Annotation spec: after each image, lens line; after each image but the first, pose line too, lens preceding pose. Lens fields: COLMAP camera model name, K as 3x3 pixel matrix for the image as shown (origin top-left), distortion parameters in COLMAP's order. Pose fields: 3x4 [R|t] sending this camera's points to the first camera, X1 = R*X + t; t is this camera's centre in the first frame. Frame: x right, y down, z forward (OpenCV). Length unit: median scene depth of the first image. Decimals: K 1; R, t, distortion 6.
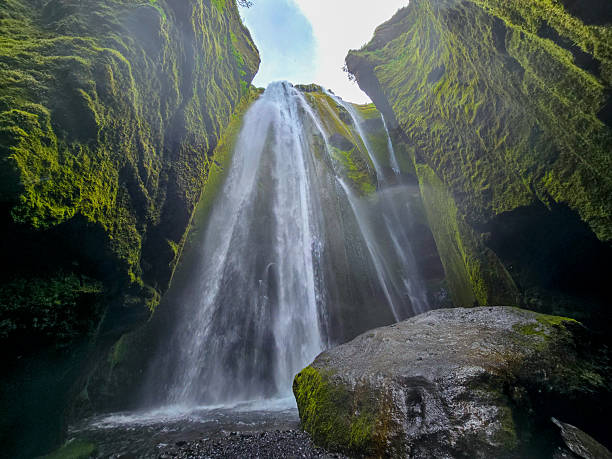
lens RADIAL K [[244.9, 0, 307.3], [0, 244.9, 233.5], [0, 0, 1]] dist [-0.001168, -0.000194]
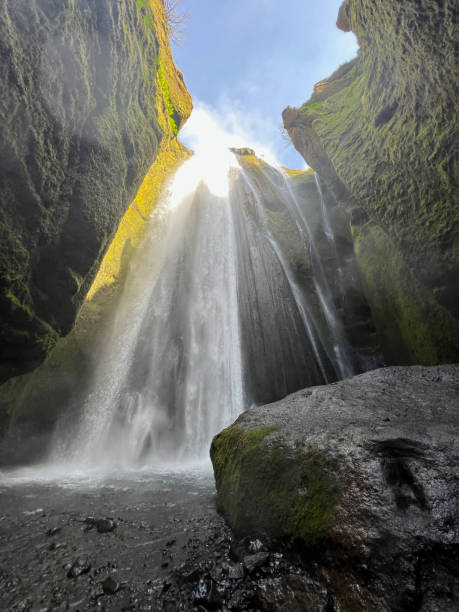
lens RADIAL K [[240.0, 0, 229.5], [0, 240.0, 306.0], [0, 0, 1]] dist [-0.000719, 0.000062]
pose [[0.998783, 0.047681, -0.012638, -0.004920], [-0.047601, 0.998845, 0.006607, 0.106782], [0.012938, -0.005997, 0.999898, 0.159561]]
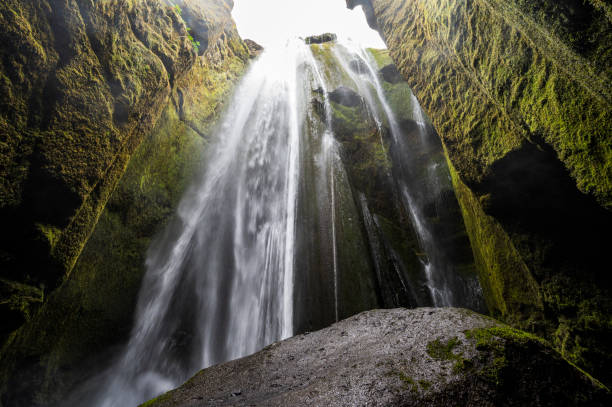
lens RADIAL K [[283.8, 0, 305.5], [0, 283.8, 211.7], [0, 0, 1]] dist [-0.012957, -0.005050]
pose [[0.984722, -0.046489, -0.167812, 0.428903], [0.045593, 0.998918, -0.009190, 0.031333], [0.168057, 0.001398, 0.985776, 0.170757]]
